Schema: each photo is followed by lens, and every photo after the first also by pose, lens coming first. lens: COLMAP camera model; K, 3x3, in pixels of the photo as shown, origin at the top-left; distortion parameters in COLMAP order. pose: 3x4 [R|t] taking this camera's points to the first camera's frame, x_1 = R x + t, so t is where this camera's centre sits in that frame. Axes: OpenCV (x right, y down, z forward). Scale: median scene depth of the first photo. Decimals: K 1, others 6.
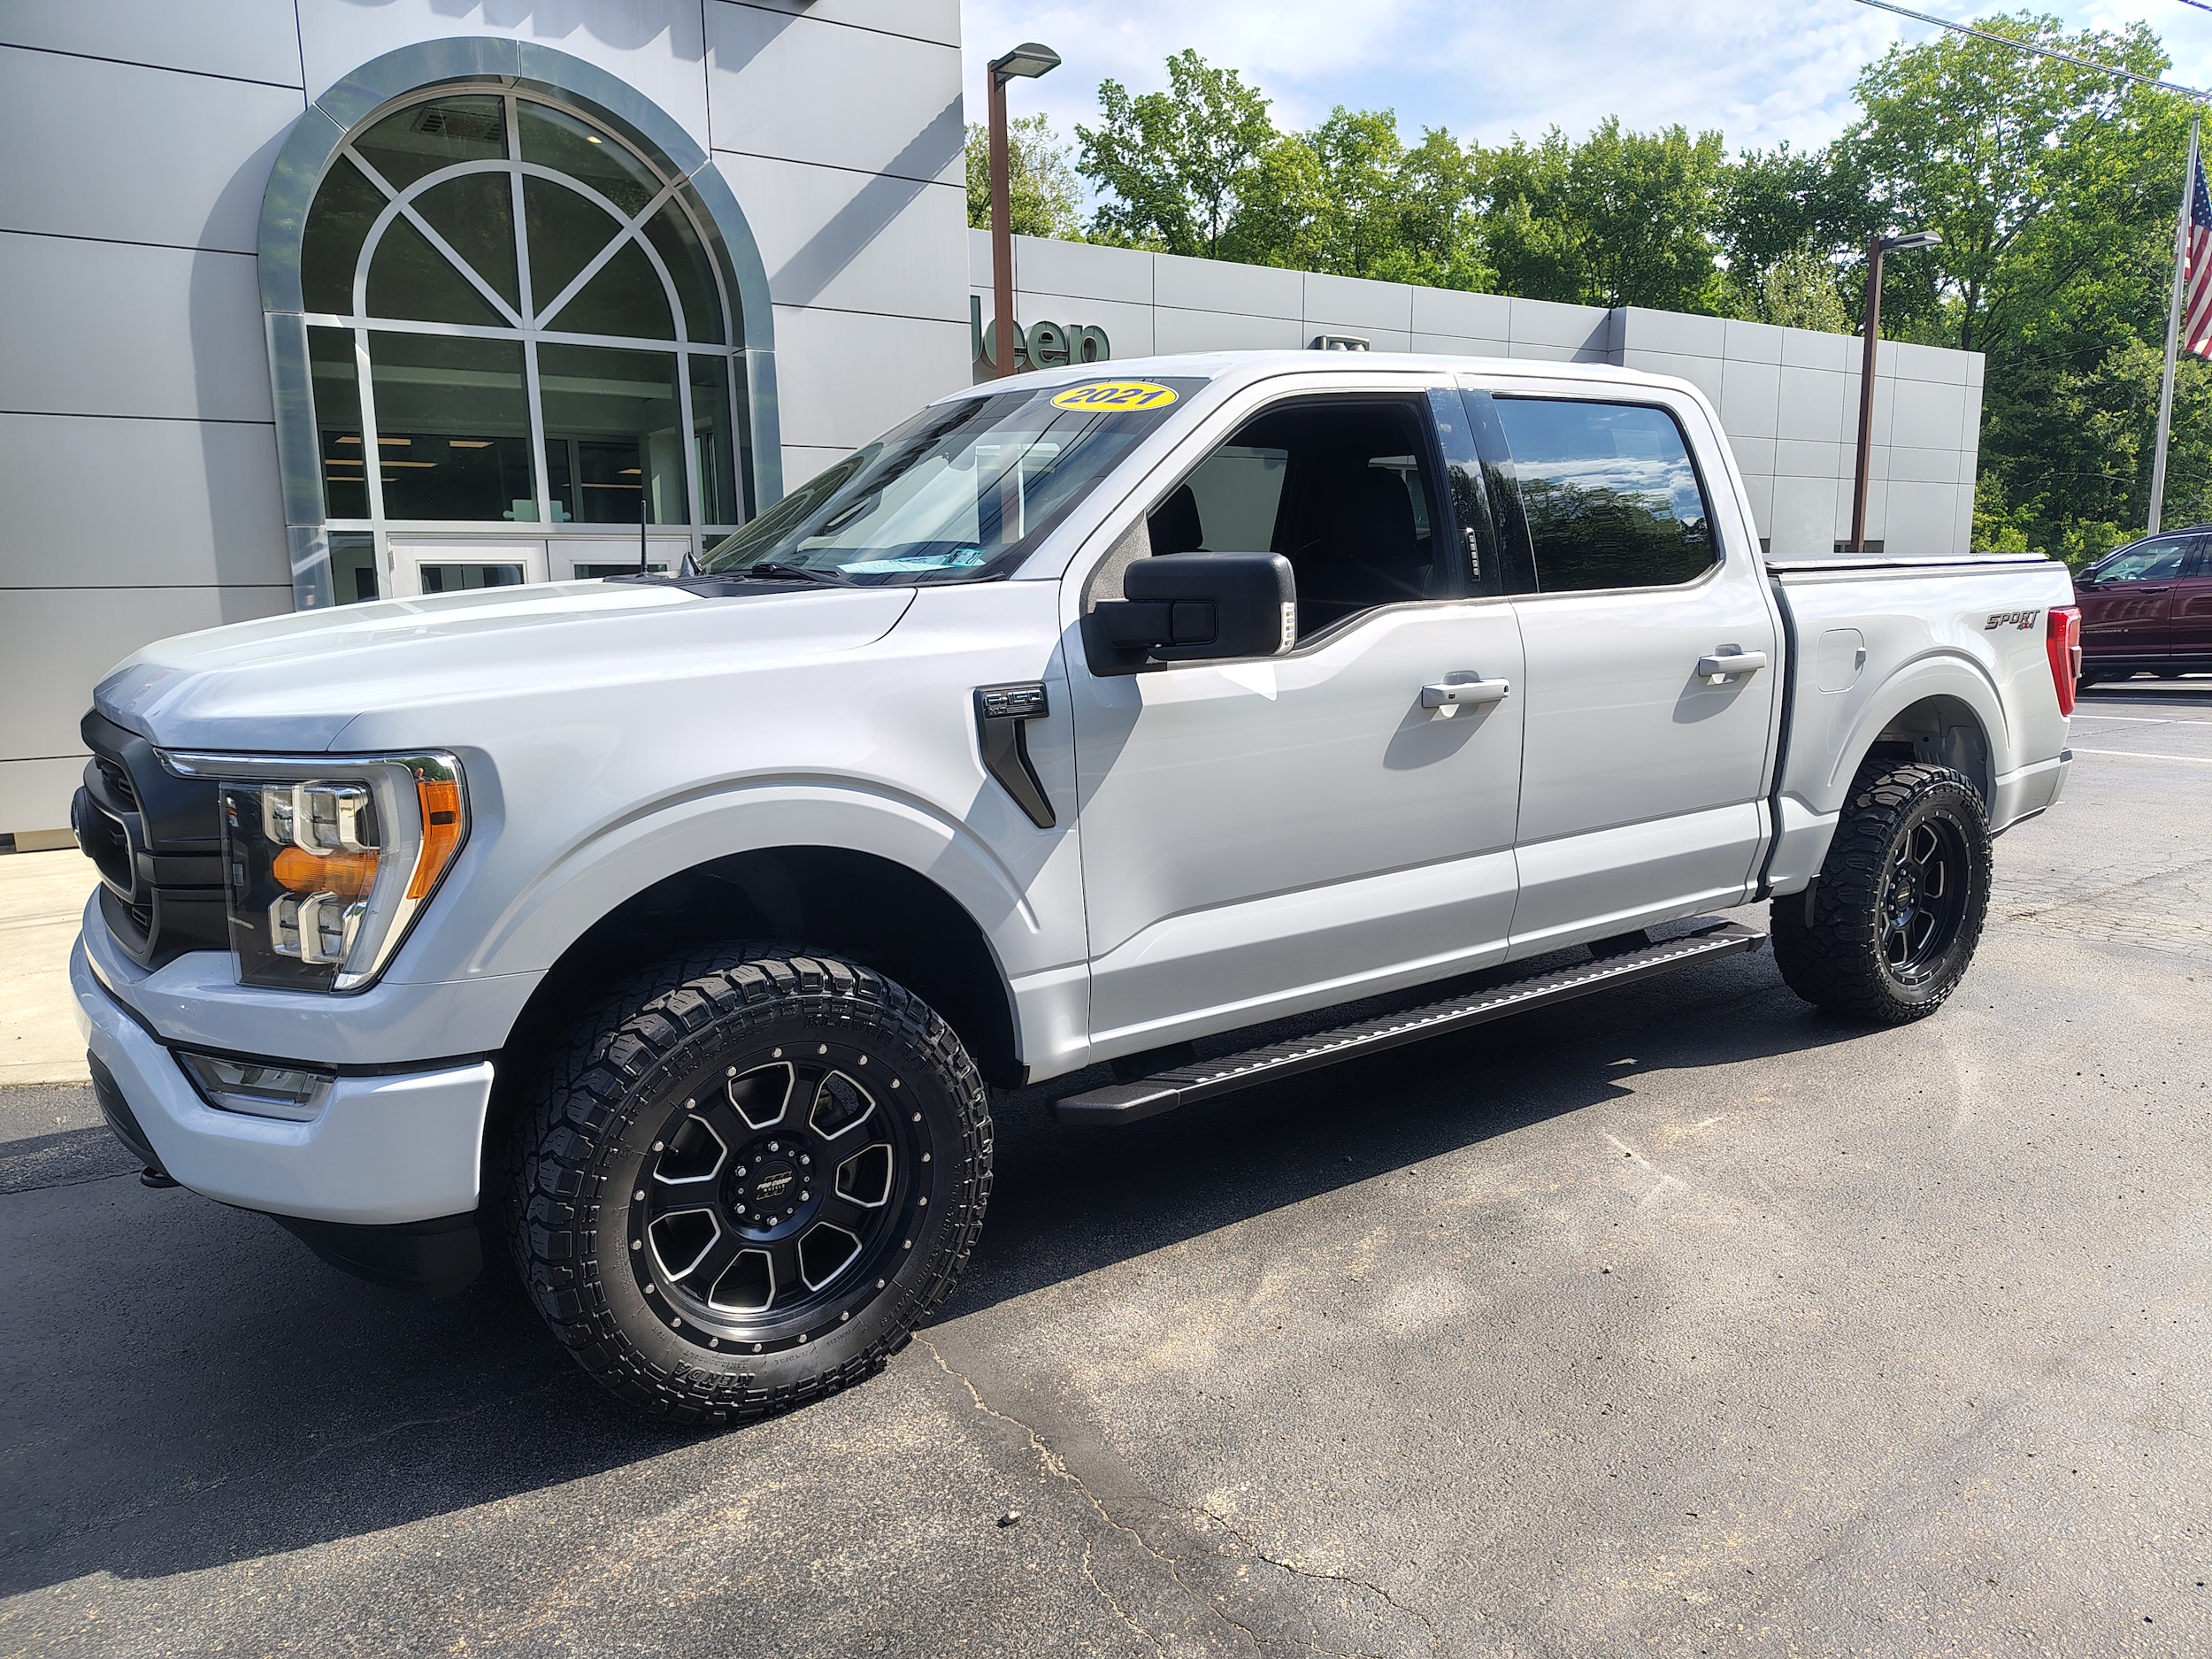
lens RADIAL K [[1502.9, 0, 1108.3], [0, 1502.9, 833.2], [0, 0, 1]] dist [0.037099, -0.037558]
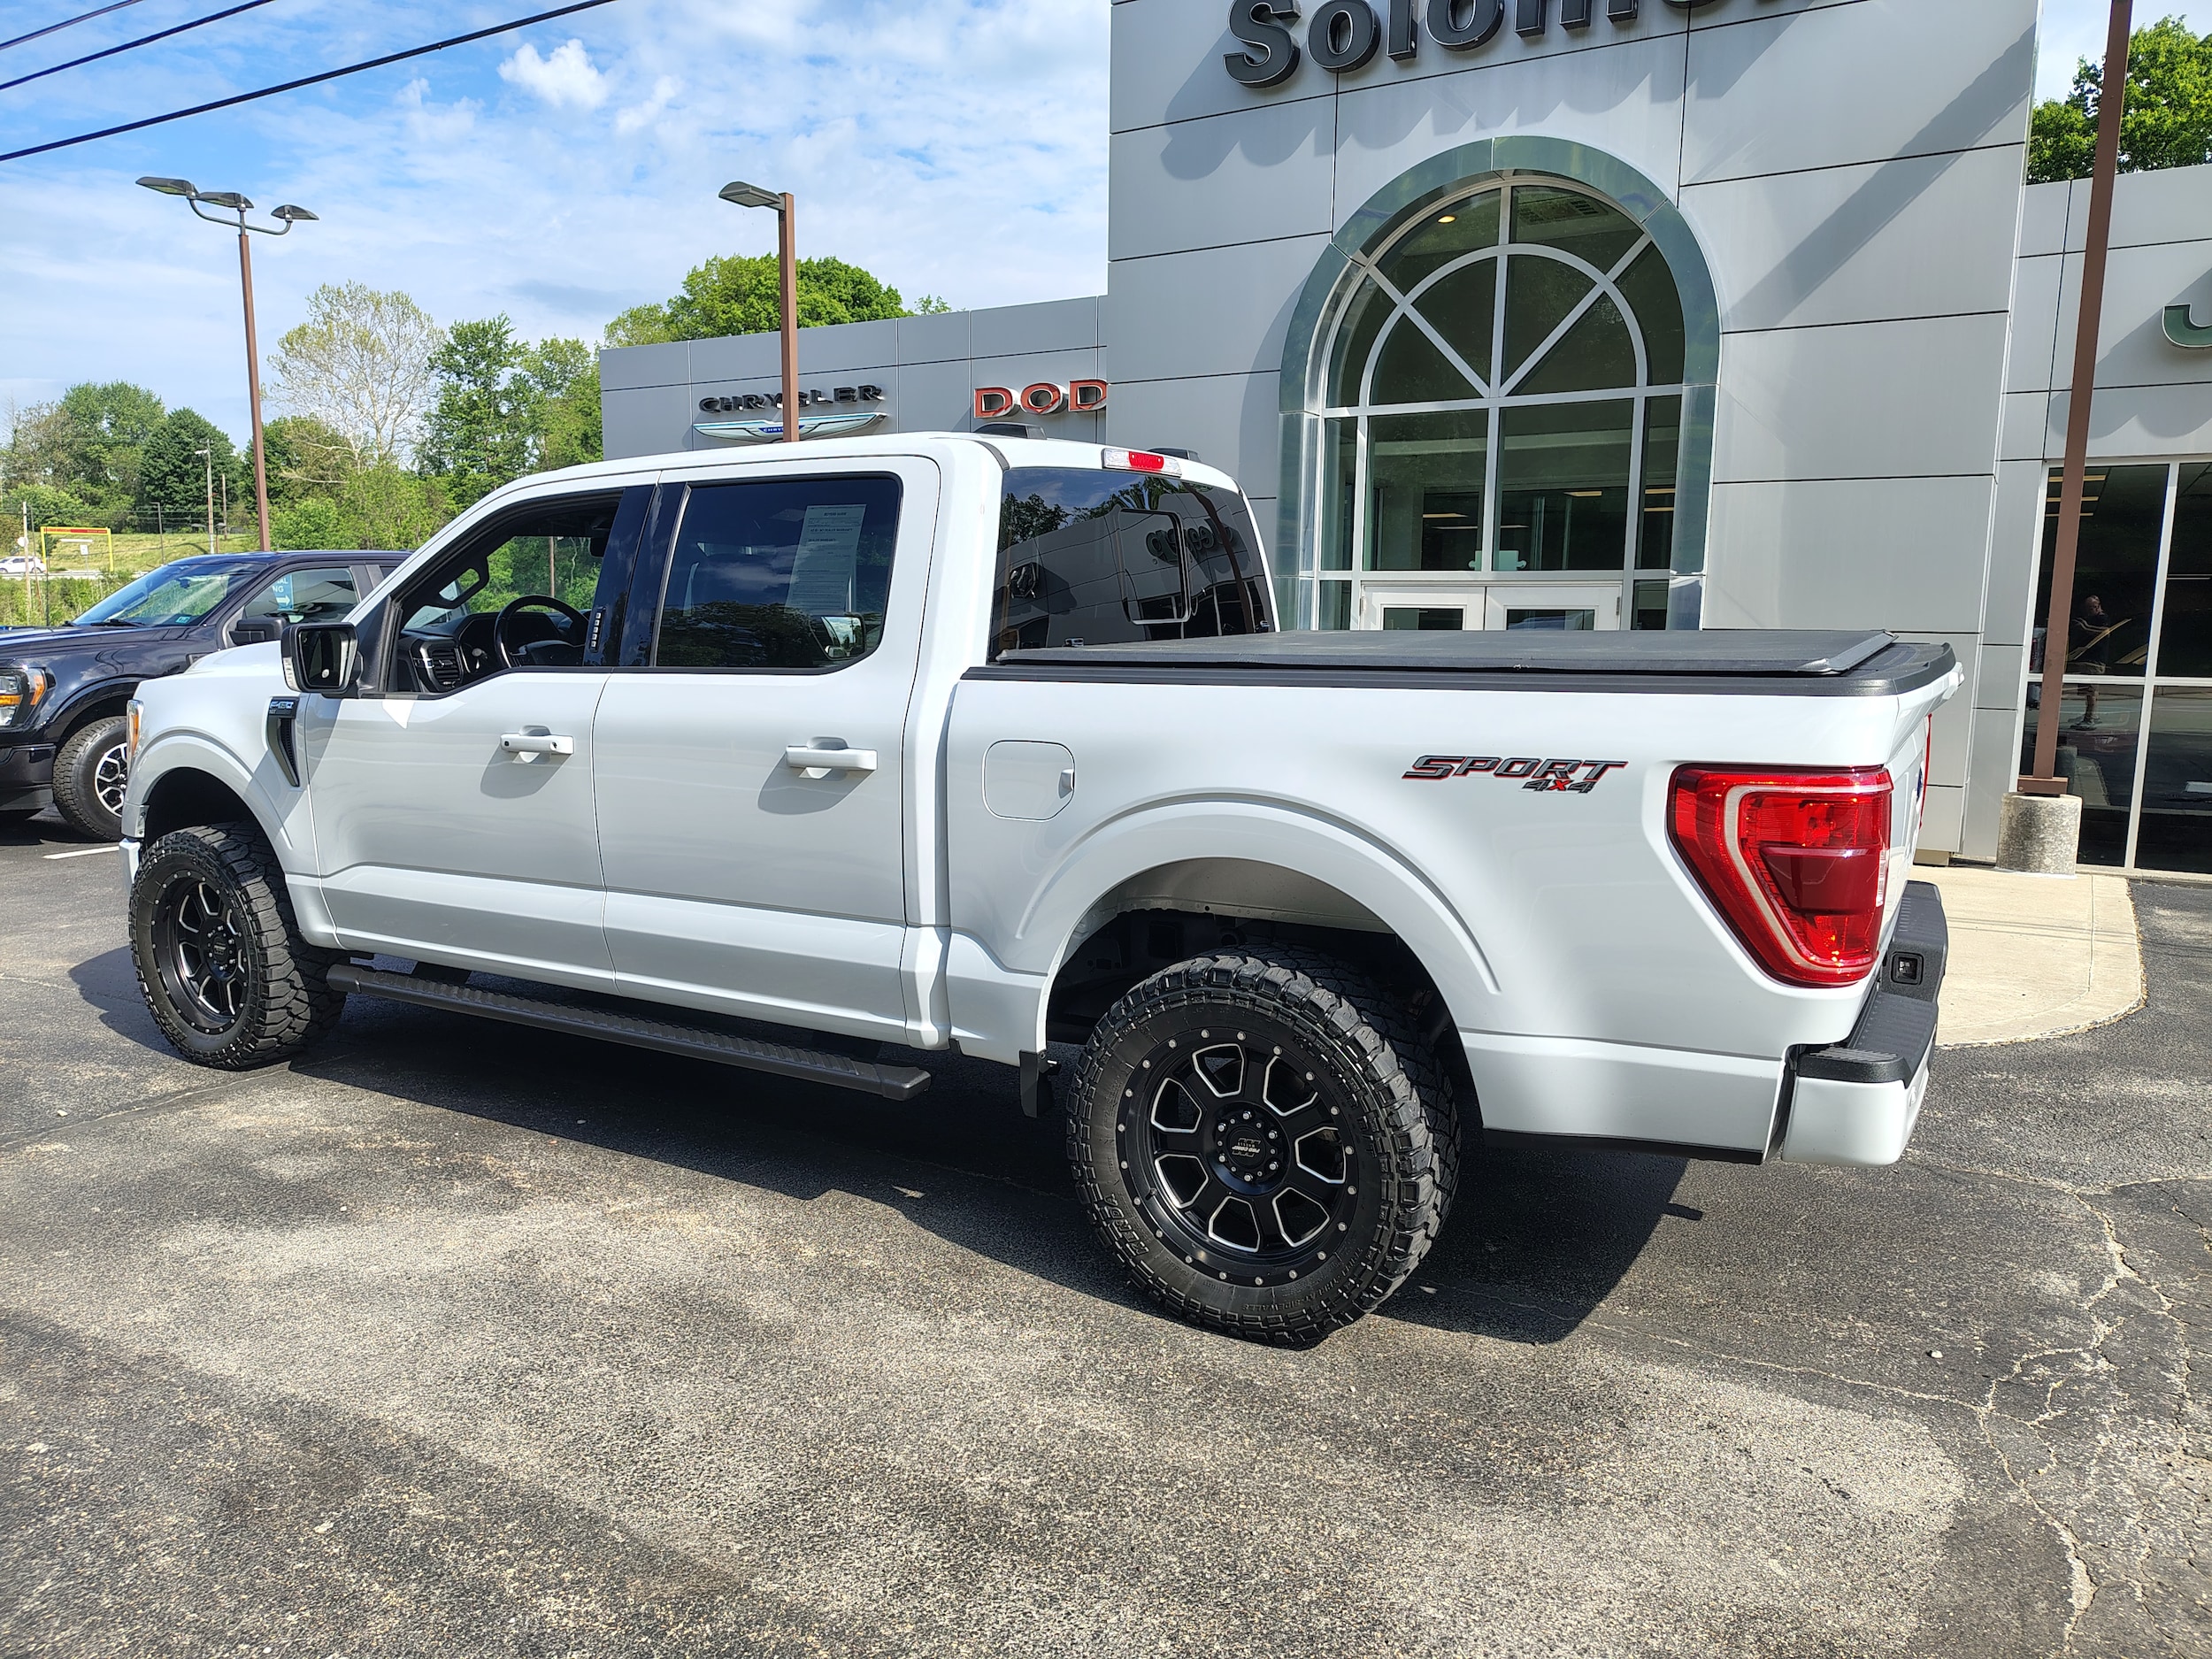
lens RADIAL K [[1502.9, 0, 1105.7], [0, 1502.9, 811.5], [0, 0, 1]] dist [0.037099, -0.037558]
pose [[0.422857, 0.138451, -0.895558, 0.576153], [-0.166960, 0.983245, 0.073173, -0.077995], [0.890683, 0.118581, 0.438887, 0.338652]]
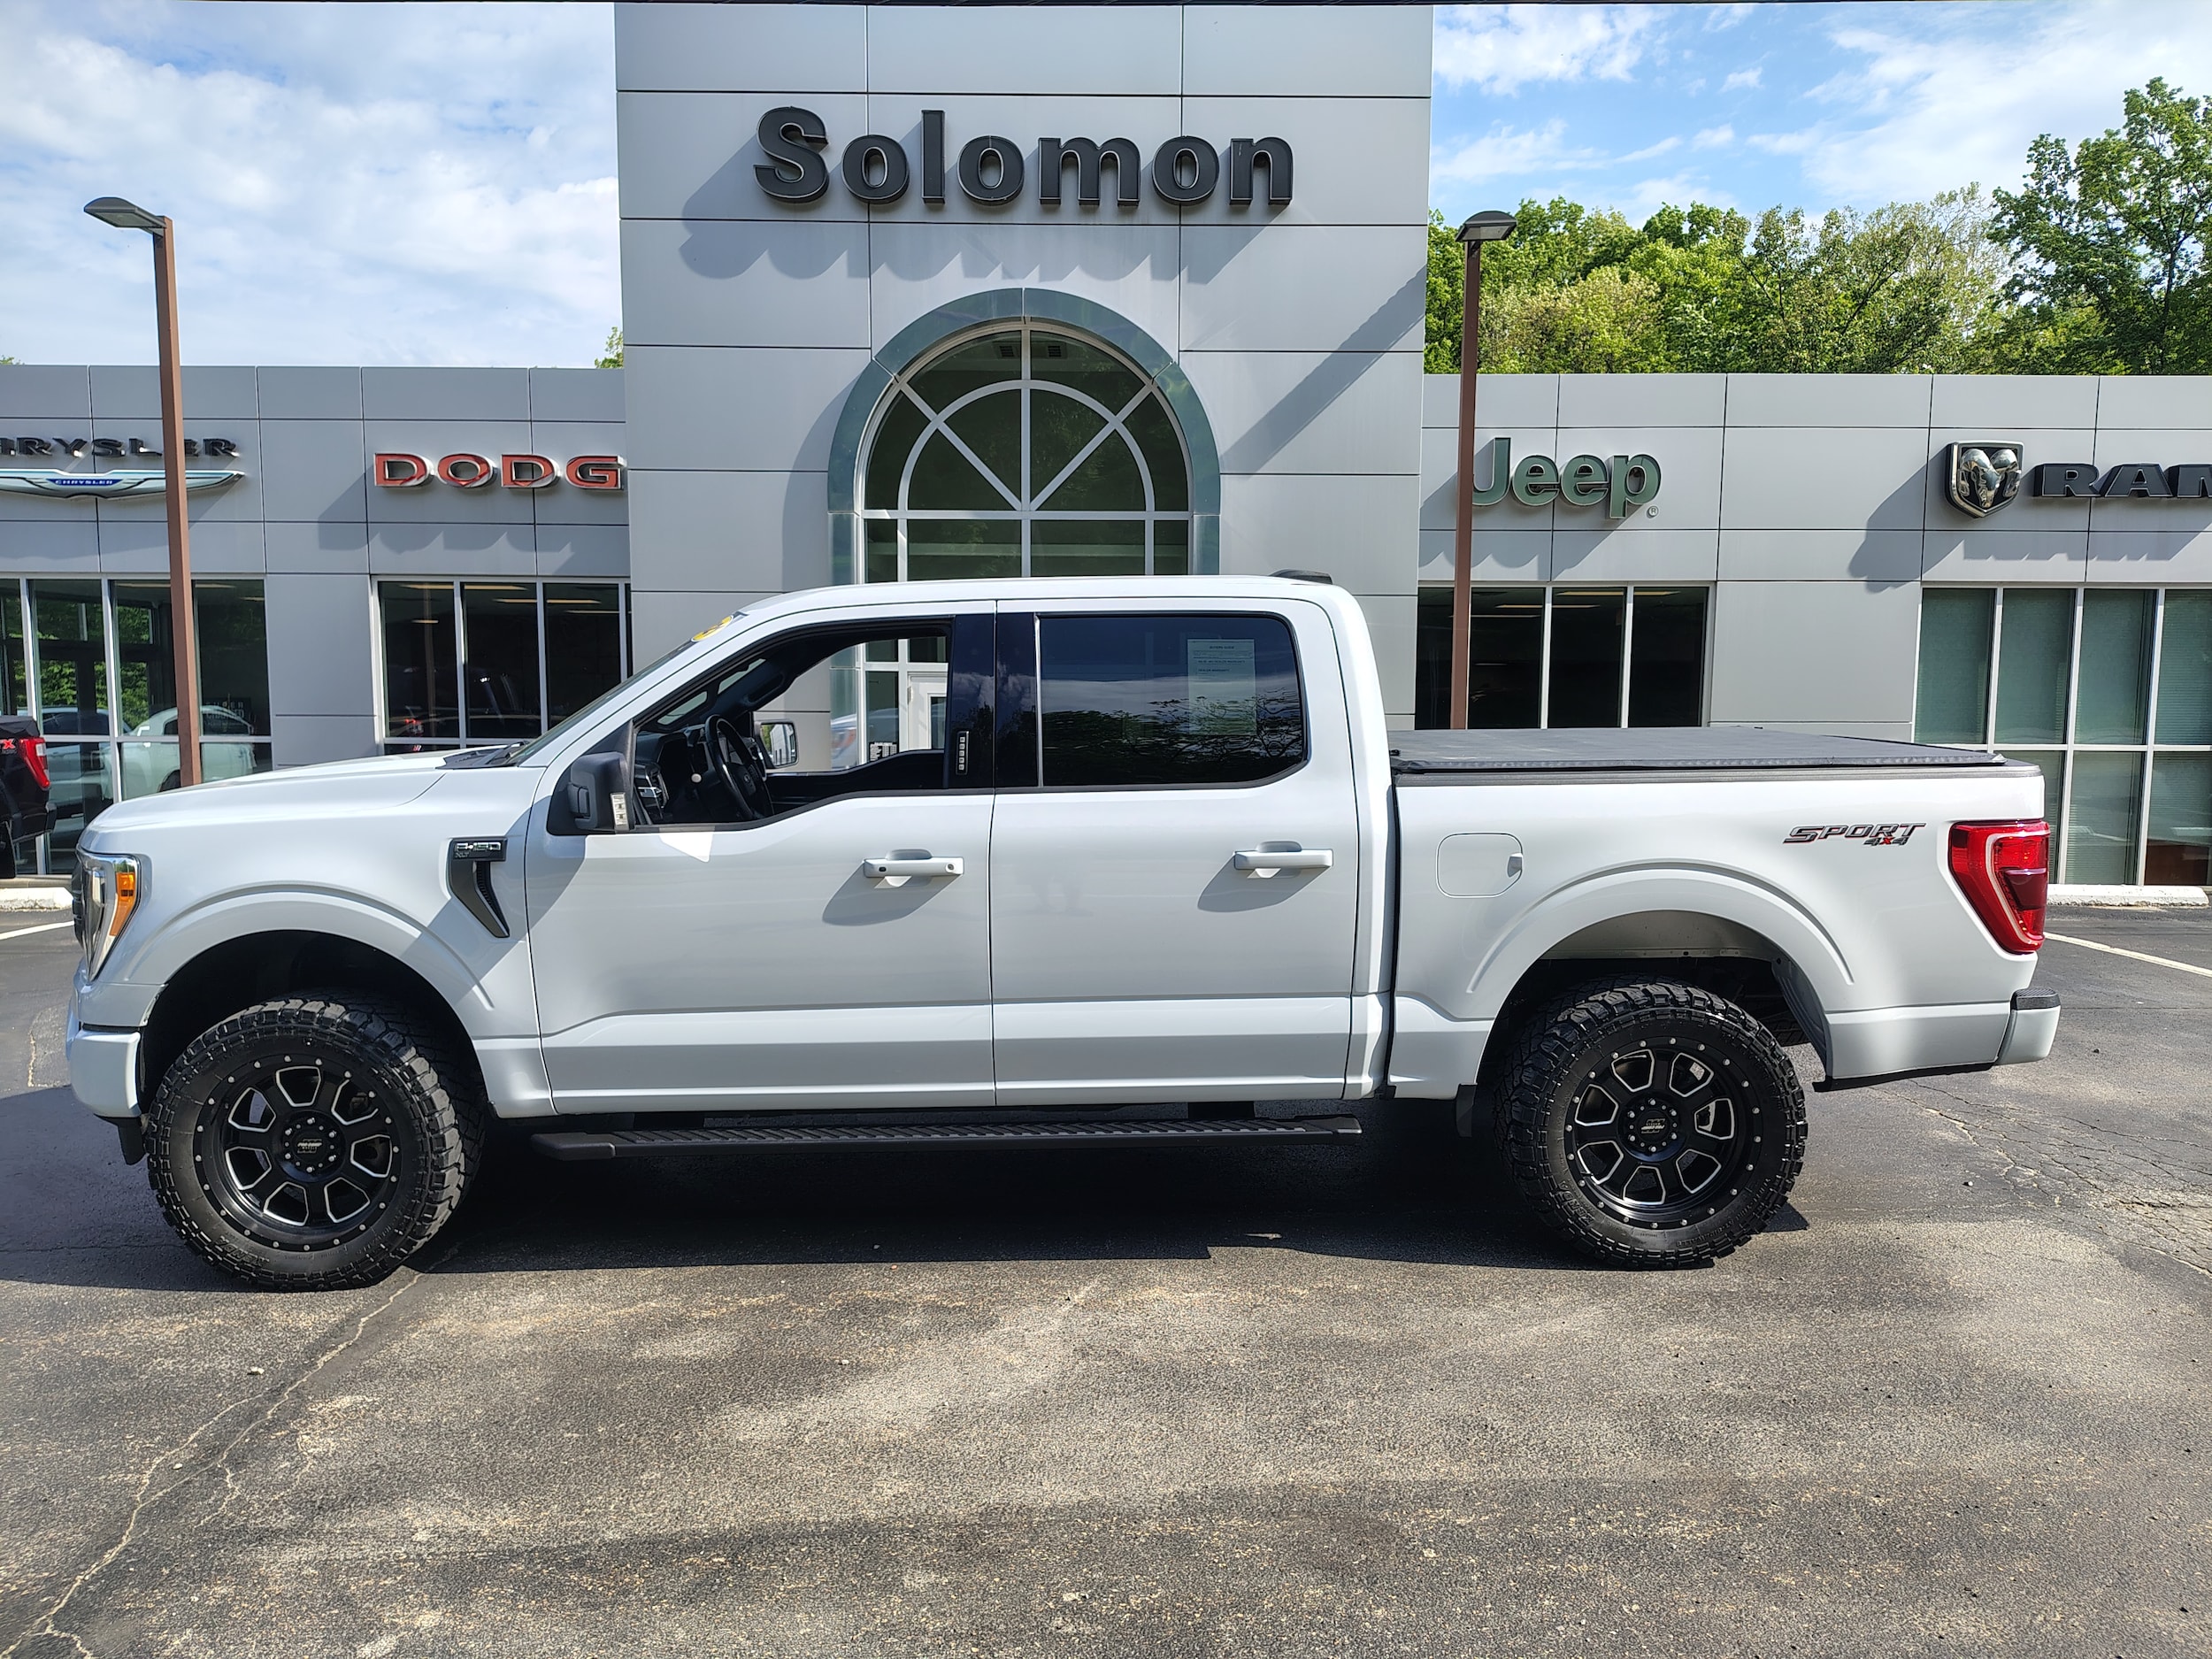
lens RADIAL K [[1502.9, 0, 1091.1], [0, 1502.9, 808.2], [0, 0, 1]] dist [0.037099, -0.037558]
pose [[0.836343, 0.060283, -0.544882, 0.386938], [-0.105424, 0.993070, -0.051948, -0.035494], [0.537974, 0.100890, 0.836902, 0.024290]]
